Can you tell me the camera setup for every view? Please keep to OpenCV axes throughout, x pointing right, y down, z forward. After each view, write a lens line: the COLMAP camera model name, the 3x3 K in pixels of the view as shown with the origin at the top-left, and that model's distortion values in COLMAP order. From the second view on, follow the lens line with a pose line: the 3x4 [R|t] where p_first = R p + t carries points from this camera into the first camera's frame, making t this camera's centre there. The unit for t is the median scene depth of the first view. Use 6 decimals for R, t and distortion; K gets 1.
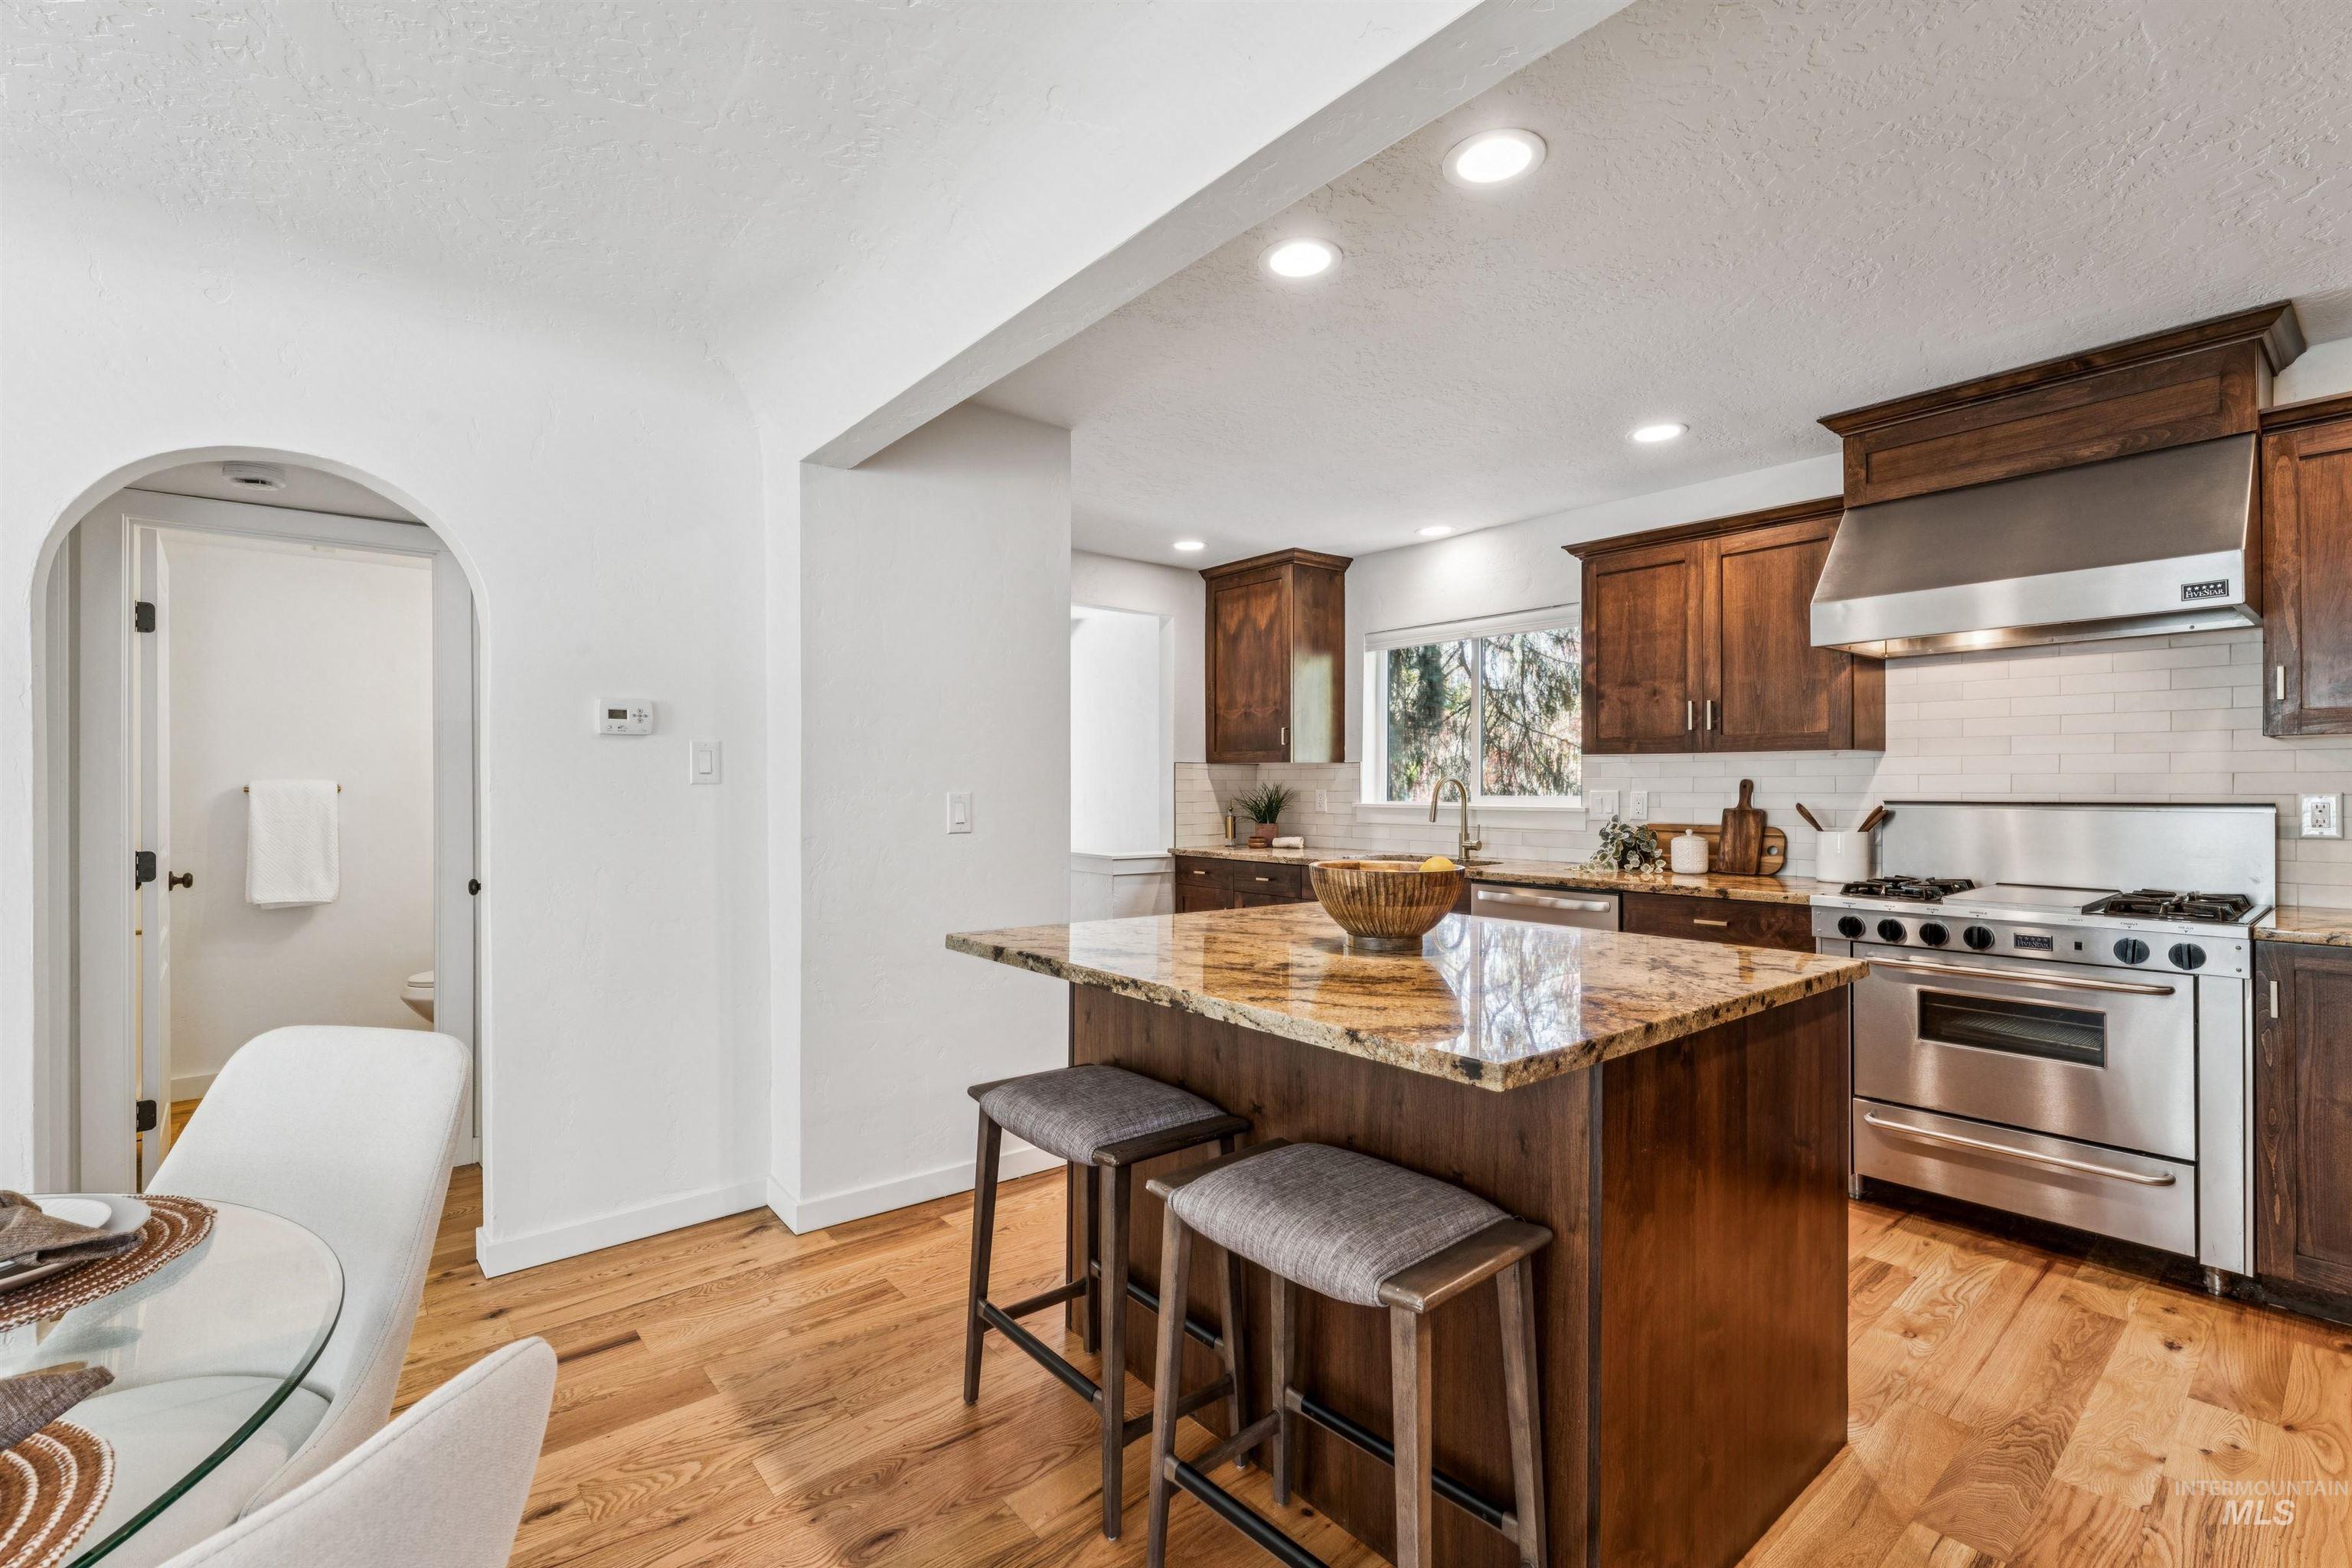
lens RADIAL K [[1041.6, 0, 1179.9], [0, 1041.6, 776.1], [0, 0, 1]] dist [-0.000340, -0.000782]
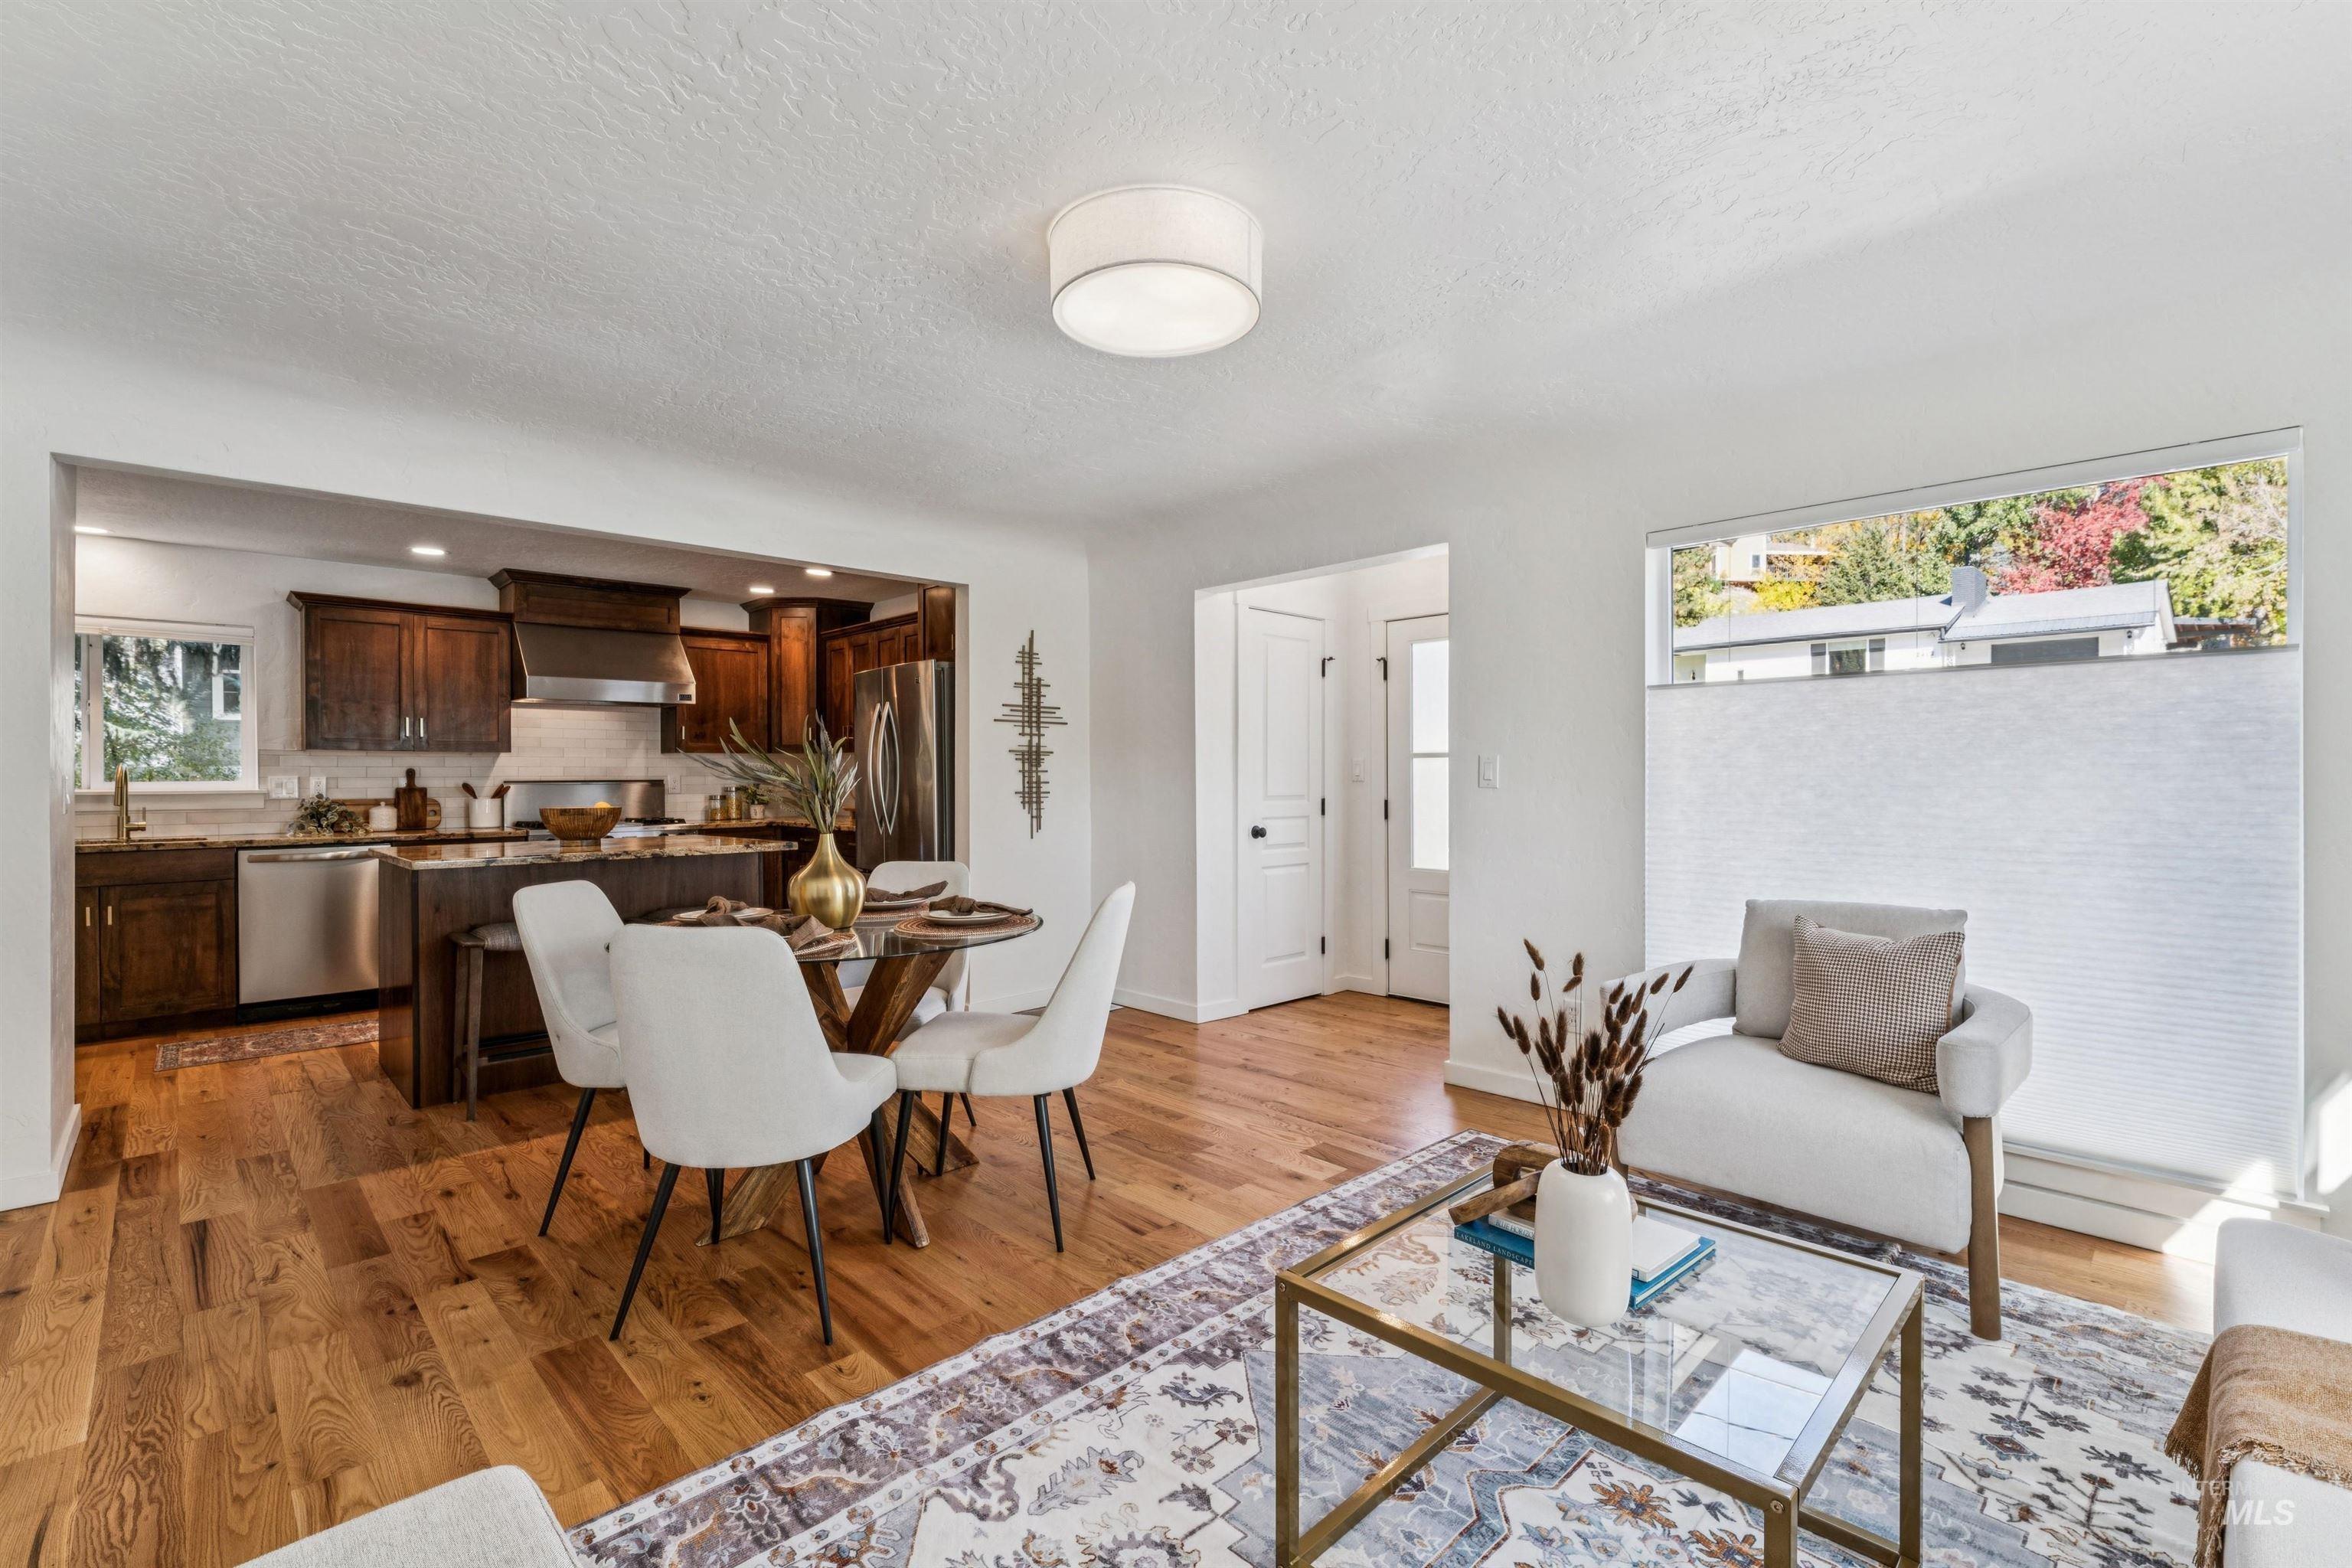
lens RADIAL K [[1045.0, 0, 1176.0], [0, 1045.0, 772.8], [0, 0, 1]] dist [0.000041, 0.000429]
pose [[-0.070825, 0.002097, 0.997487, -1.172660], [-0.007220, 0.999971, -0.002615, 0.005717], [-0.997463, -0.007387, -0.070808, -0.029242]]
